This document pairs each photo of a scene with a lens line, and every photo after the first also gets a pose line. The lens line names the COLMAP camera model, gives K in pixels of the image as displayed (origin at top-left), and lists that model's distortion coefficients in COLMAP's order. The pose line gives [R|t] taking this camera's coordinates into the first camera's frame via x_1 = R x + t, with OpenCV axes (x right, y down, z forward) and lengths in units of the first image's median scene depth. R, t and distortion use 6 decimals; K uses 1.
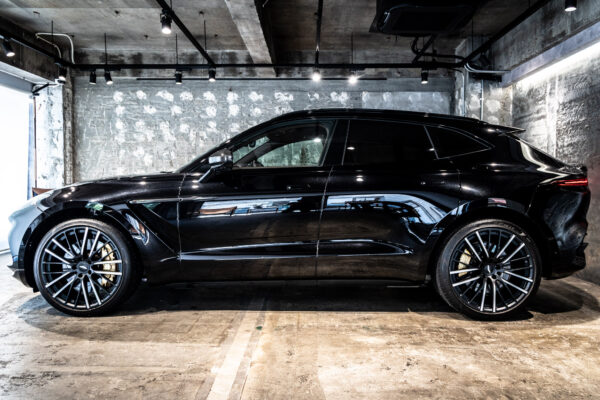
lens RADIAL K [[457.6, 0, 300.0], [0, 457.6, 200.0], [0, 0, 1]] dist [-0.023155, -0.000521]
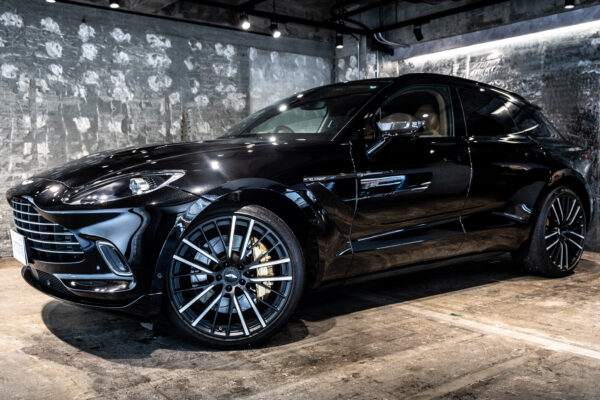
lens RADIAL K [[579.1, 0, 303.1], [0, 579.1, 199.6], [0, 0, 1]] dist [0.000790, -0.005879]
pose [[0.787580, -0.039516, 0.614944, -0.512952], [0.025295, 0.999174, 0.031810, 0.005247], [-0.615693, -0.009498, 0.787929, 0.144123]]
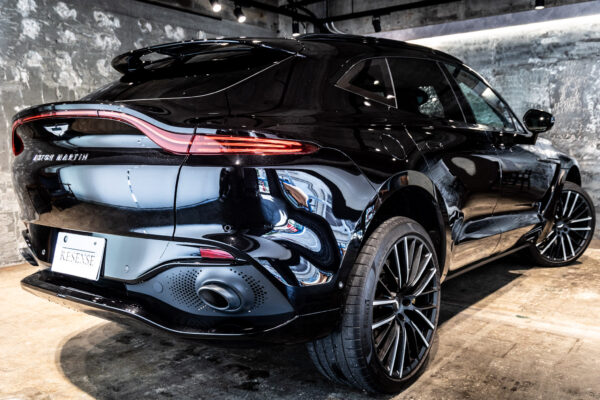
lens RADIAL K [[548.6, 0, 302.4], [0, 548.6, 198.0], [0, 0, 1]] dist [0.000831, 0.001804]
pose [[0.605094, -0.085189, 0.791583, -0.599247], [0.038027, 0.996217, 0.078143, -0.027616], [-0.795246, -0.017182, 0.606044, 0.354021]]
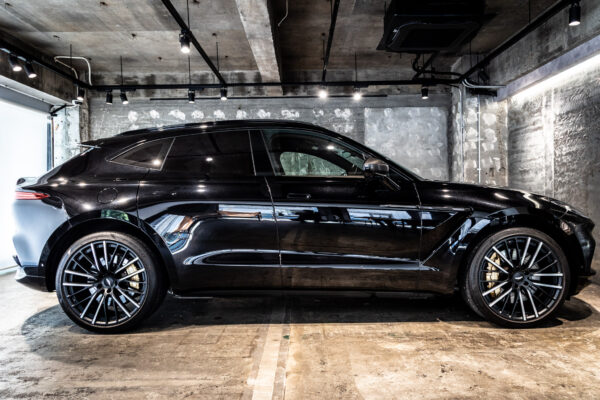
lens RADIAL K [[427.9, 0, 300.3], [0, 427.9, 199.2], [0, 0, 1]] dist [-0.024527, 0.002298]
pose [[0.999773, -0.017734, 0.011817, -0.032661], [0.018103, 0.999330, -0.031821, 0.003225], [-0.011245, 0.032027, 0.999424, 0.023805]]
